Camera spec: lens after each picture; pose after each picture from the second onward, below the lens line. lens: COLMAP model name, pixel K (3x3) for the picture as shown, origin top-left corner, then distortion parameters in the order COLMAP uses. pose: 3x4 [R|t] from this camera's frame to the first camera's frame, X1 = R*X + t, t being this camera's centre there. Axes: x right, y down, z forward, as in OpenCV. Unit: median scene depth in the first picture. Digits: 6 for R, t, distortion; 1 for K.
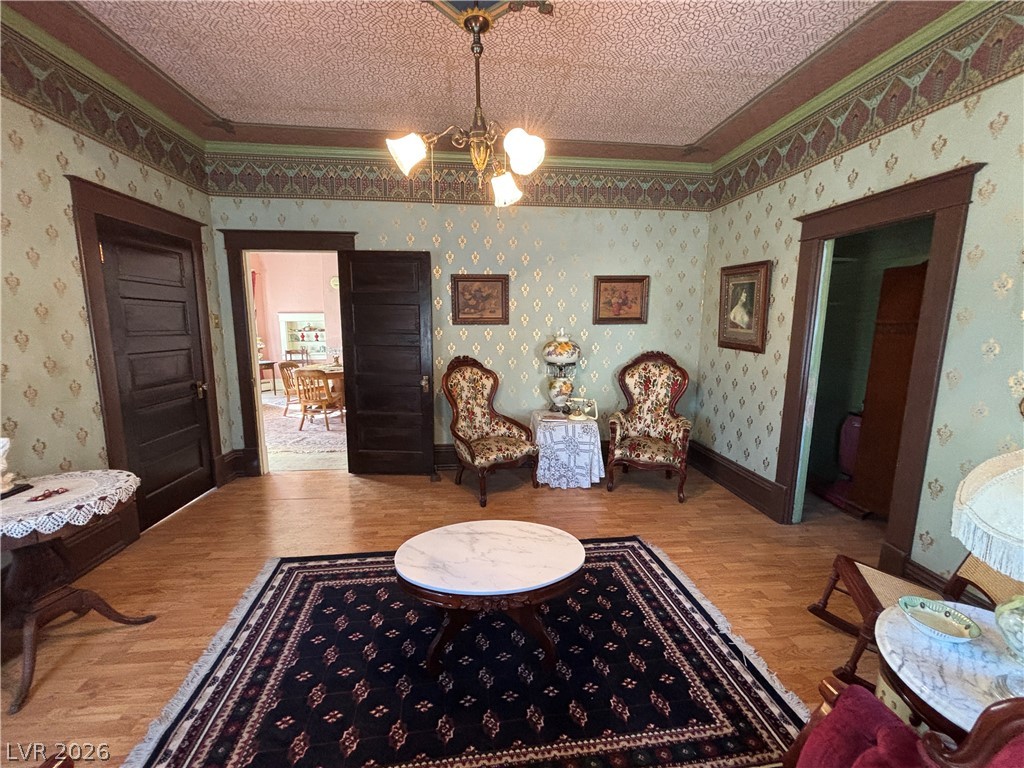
lens RADIAL K [[411.5, 0, 512.0], [0, 411.5, 384.0], [0, 0, 1]] dist [-0.001344, -0.000414]
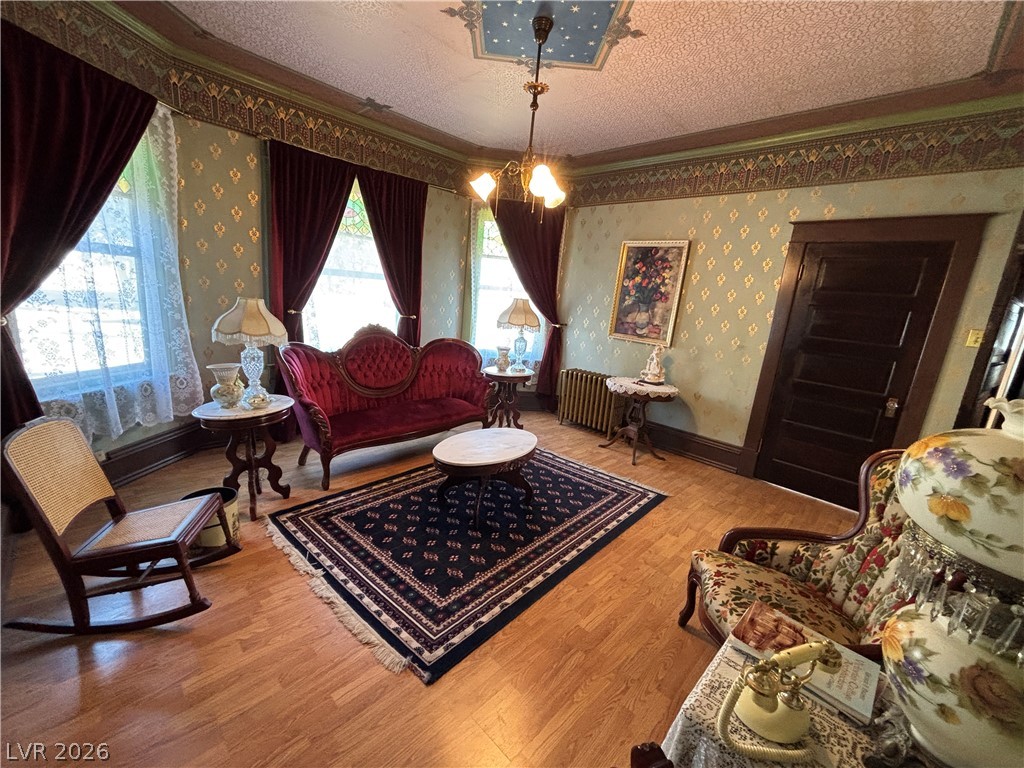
lens RADIAL K [[411.5, 0, 512.0], [0, 411.5, 384.0], [0, 0, 1]] dist [-0.001344, -0.000414]
pose [[-0.755987, 0.063452, -0.651504, 0.732511], [-0.191282, 0.930434, 0.312576, -0.251348], [0.626015, 0.360925, -0.691259, 1.717065]]
